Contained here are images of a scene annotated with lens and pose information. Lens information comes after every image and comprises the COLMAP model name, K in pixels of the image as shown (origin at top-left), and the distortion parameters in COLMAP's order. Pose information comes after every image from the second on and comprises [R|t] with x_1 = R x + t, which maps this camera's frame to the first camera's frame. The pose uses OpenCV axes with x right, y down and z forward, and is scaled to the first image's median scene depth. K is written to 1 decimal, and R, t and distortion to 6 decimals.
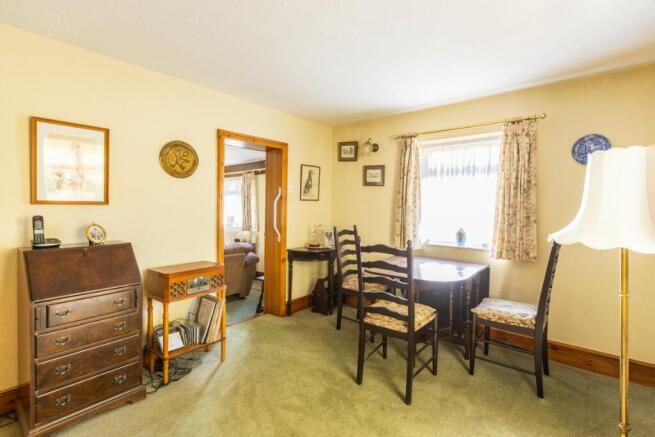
lens RADIAL K [[295.1, 0, 335.2], [0, 295.1, 212.0], [0, 0, 1]] dist [0.000624, 0.000228]
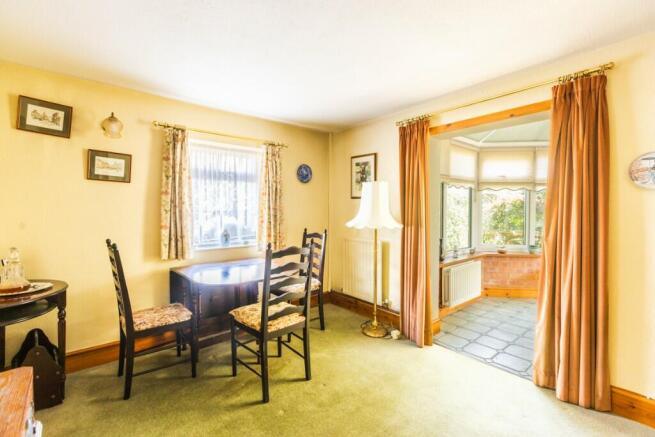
lens RADIAL K [[295.1, 0, 327.1], [0, 295.1, 215.8], [0, 0, 1]] dist [0.000624, 0.000228]
pose [[0.198053, -0.029846, 0.979737, -0.512694], [0.024722, 0.999370, 0.025447, -0.013507], [-0.979880, 0.019181, 0.198666, 0.410323]]
